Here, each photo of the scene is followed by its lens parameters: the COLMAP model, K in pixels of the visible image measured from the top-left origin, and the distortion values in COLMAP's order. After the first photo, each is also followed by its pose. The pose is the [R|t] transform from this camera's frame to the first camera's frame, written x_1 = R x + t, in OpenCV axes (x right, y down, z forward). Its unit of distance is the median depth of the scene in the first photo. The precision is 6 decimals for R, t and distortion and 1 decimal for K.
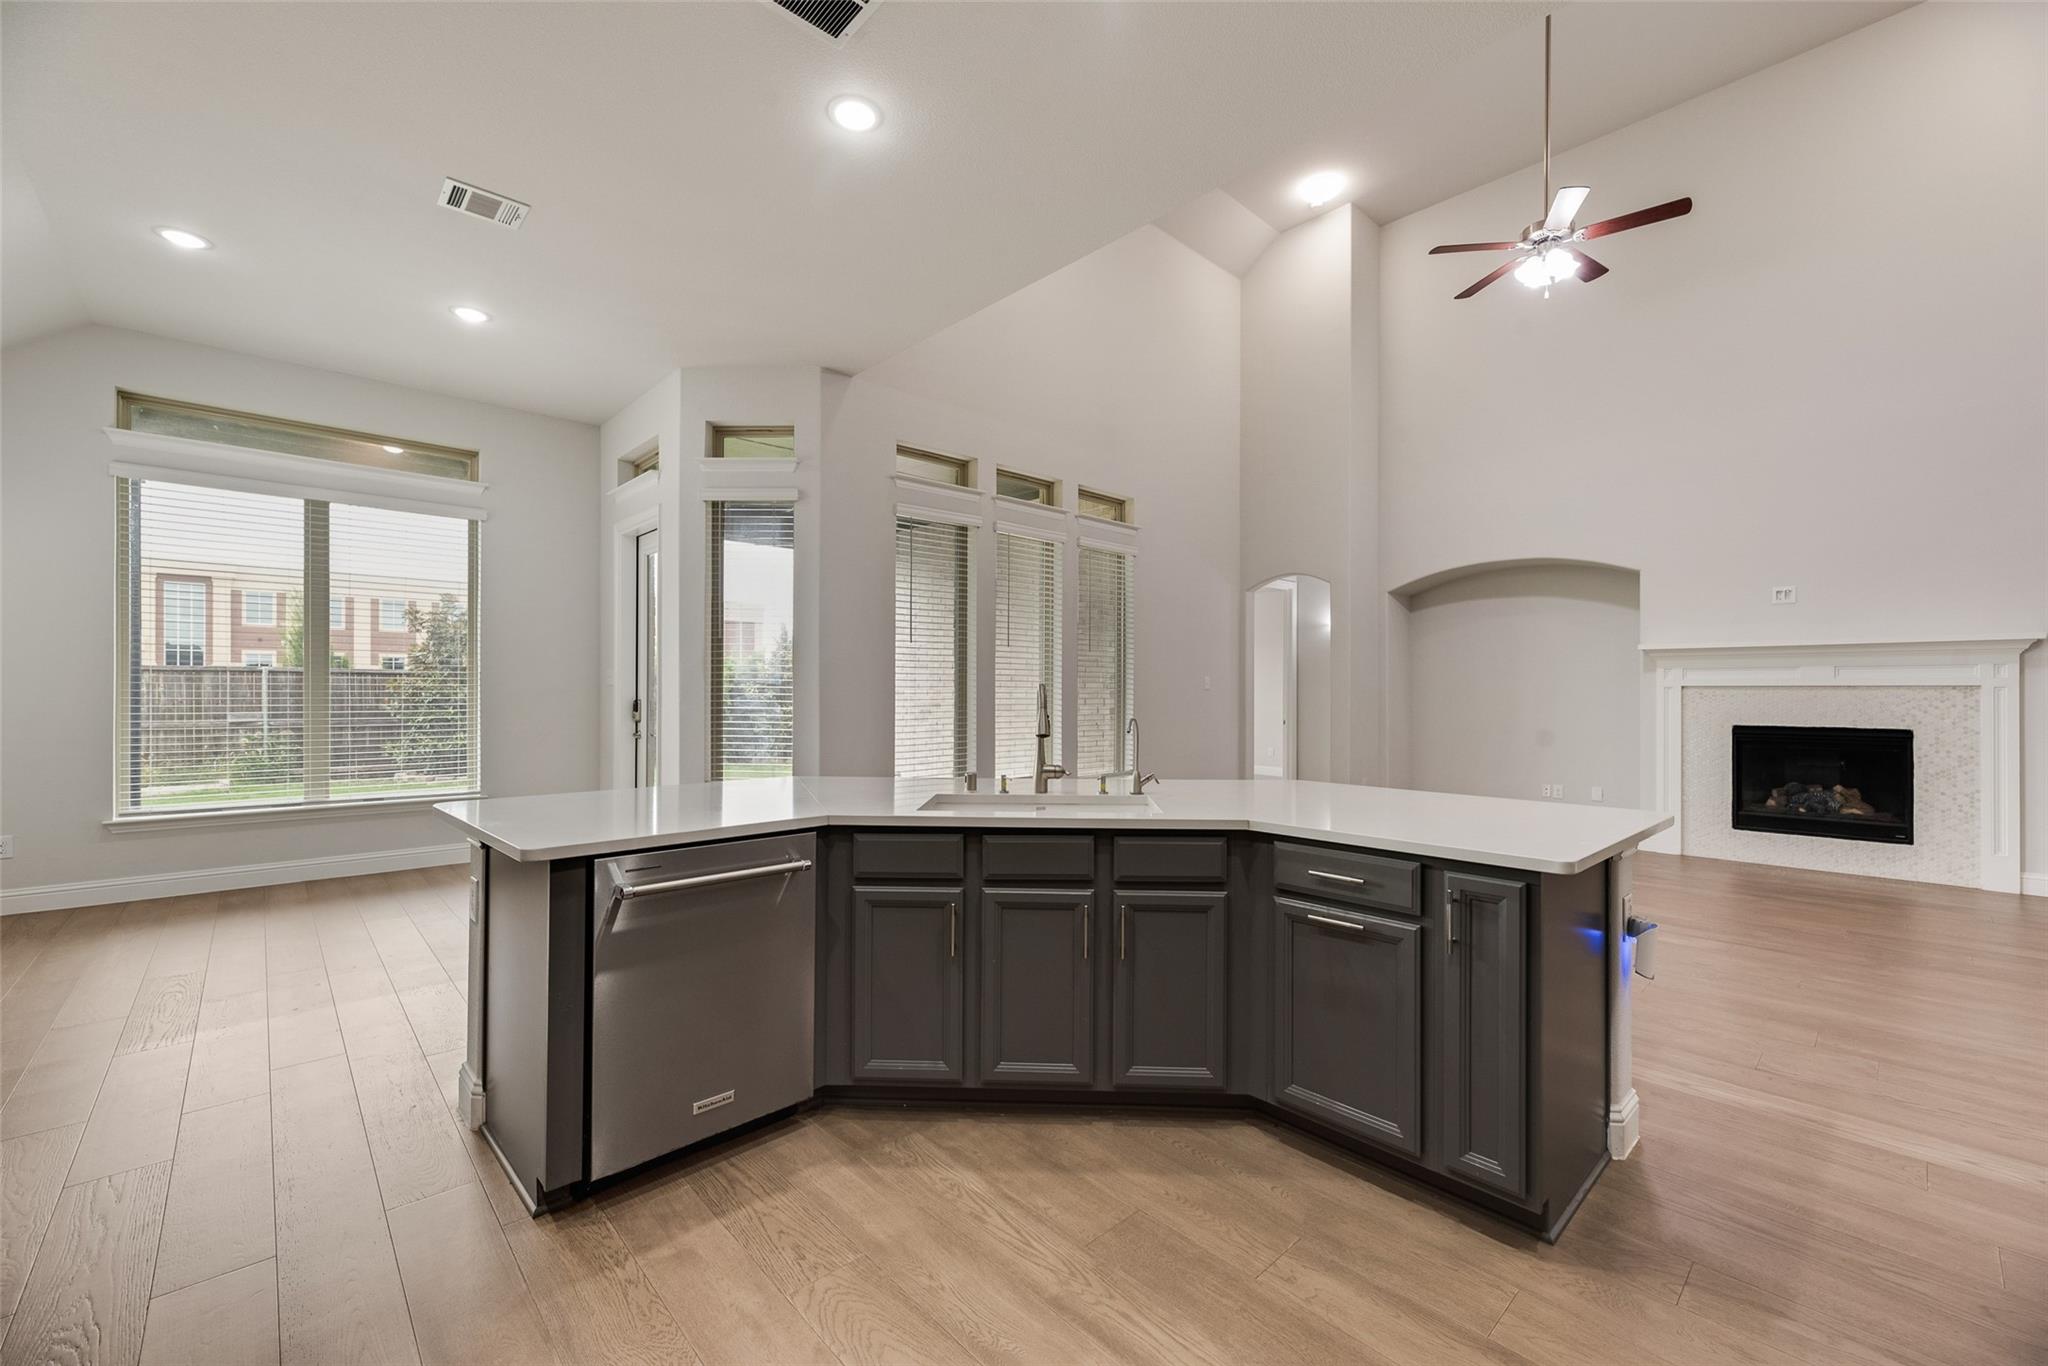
lens RADIAL K [[827.0, 0, 1024.0], [0, 827.0, 683.0], [0, 0, 1]] dist [-0.001550, -0.000058]
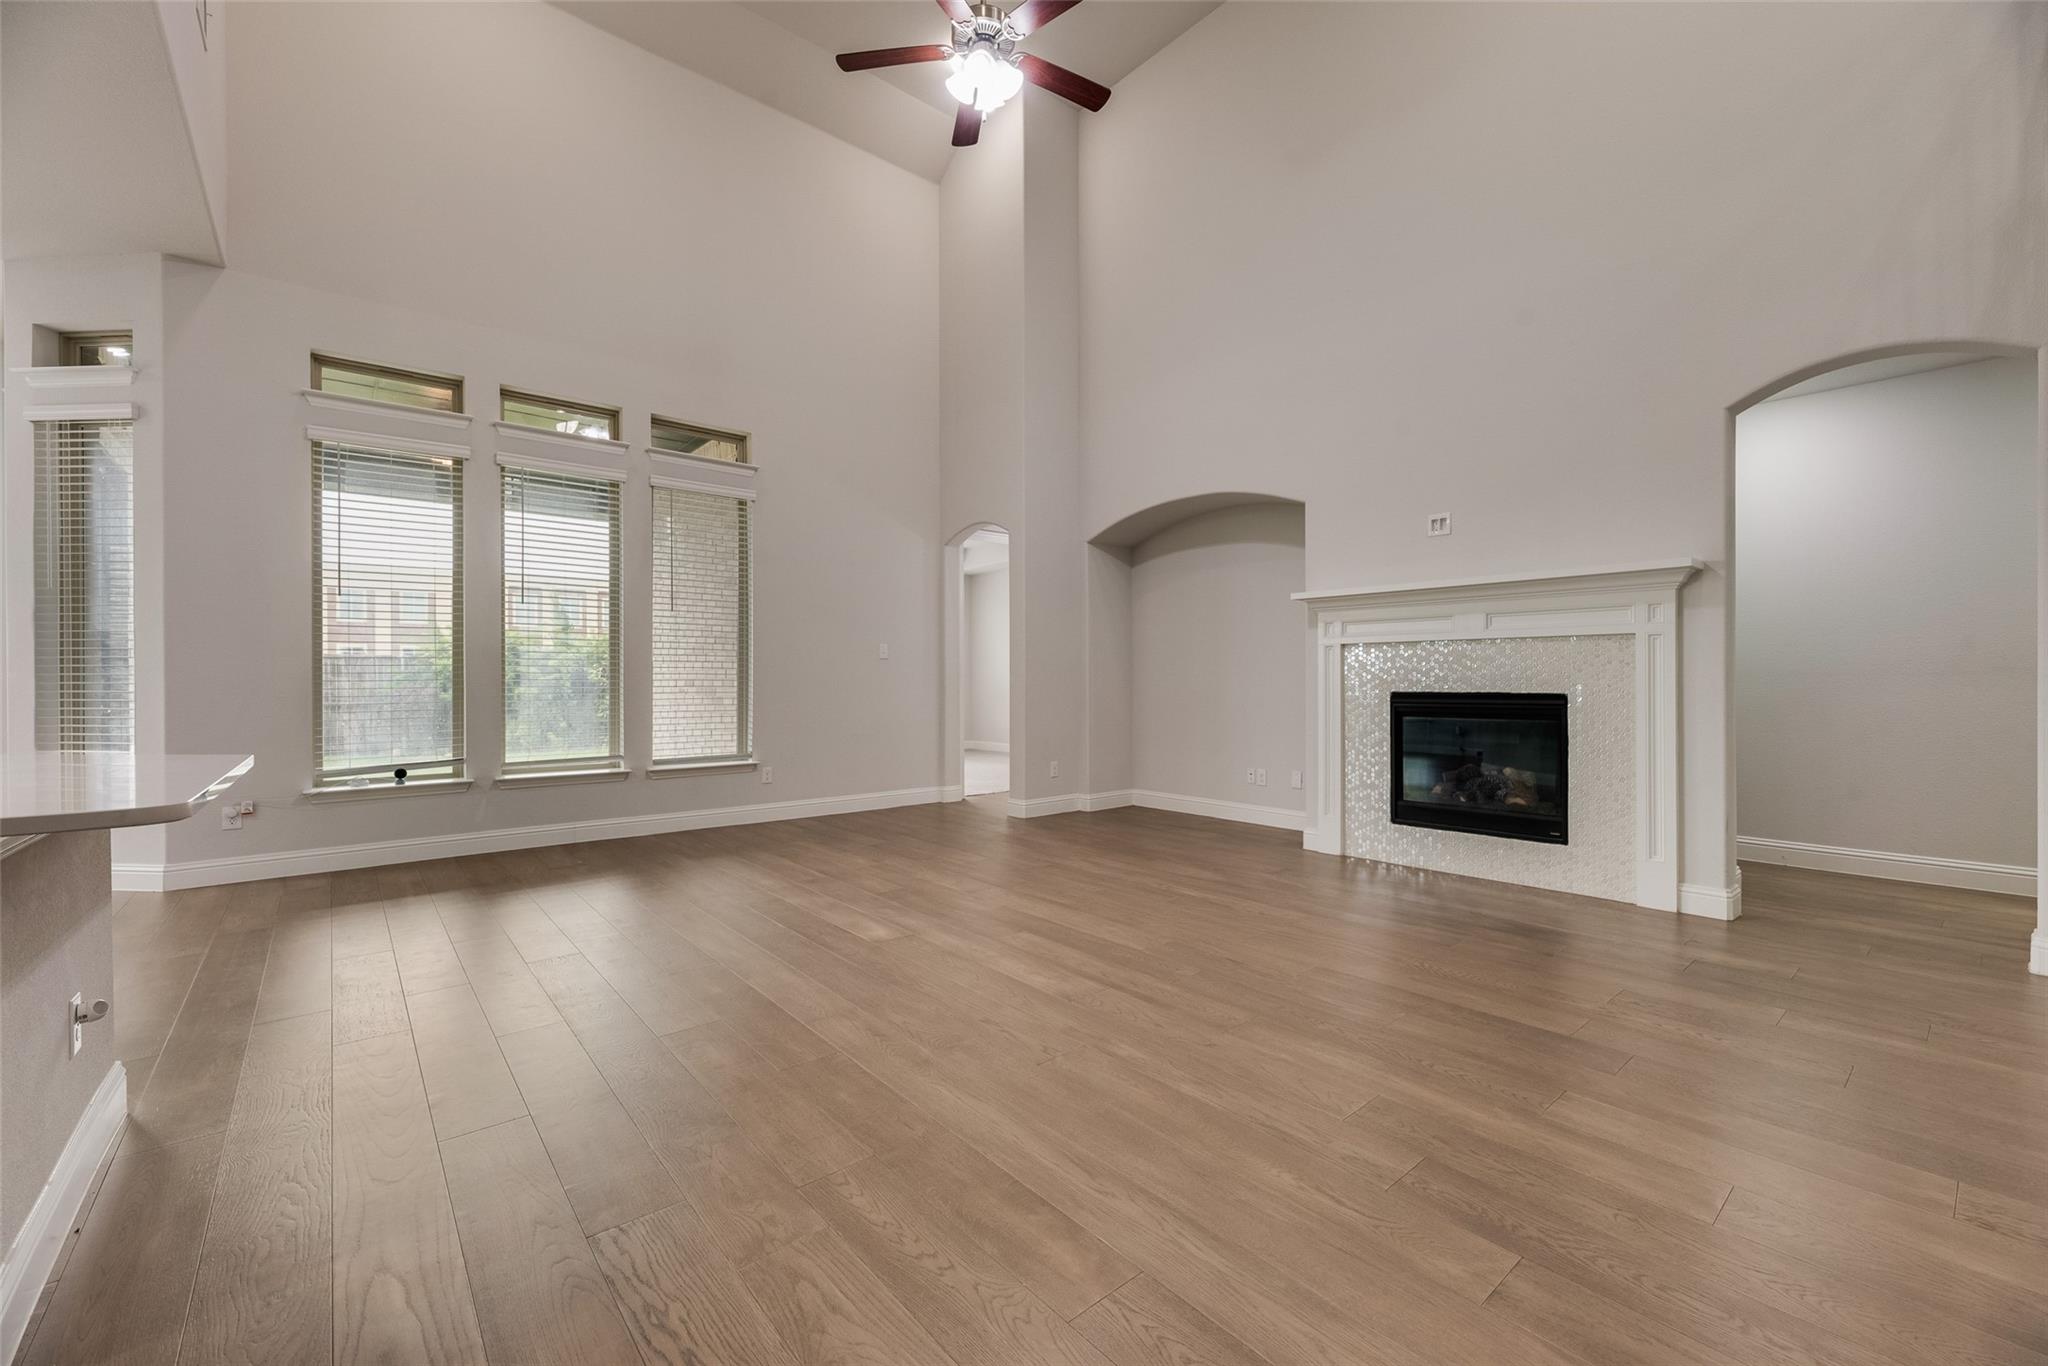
lens RADIAL K [[827.0, 0, 1024.0], [0, 827.0, 683.0], [0, 0, 1]] dist [-0.001550, -0.000058]
pose [[0.998794, -0.005422, -0.048794, 0.567326], [0.006044, 0.999902, 0.012611, 0.031281], [0.048720, -0.012891, 0.998729, 0.199579]]
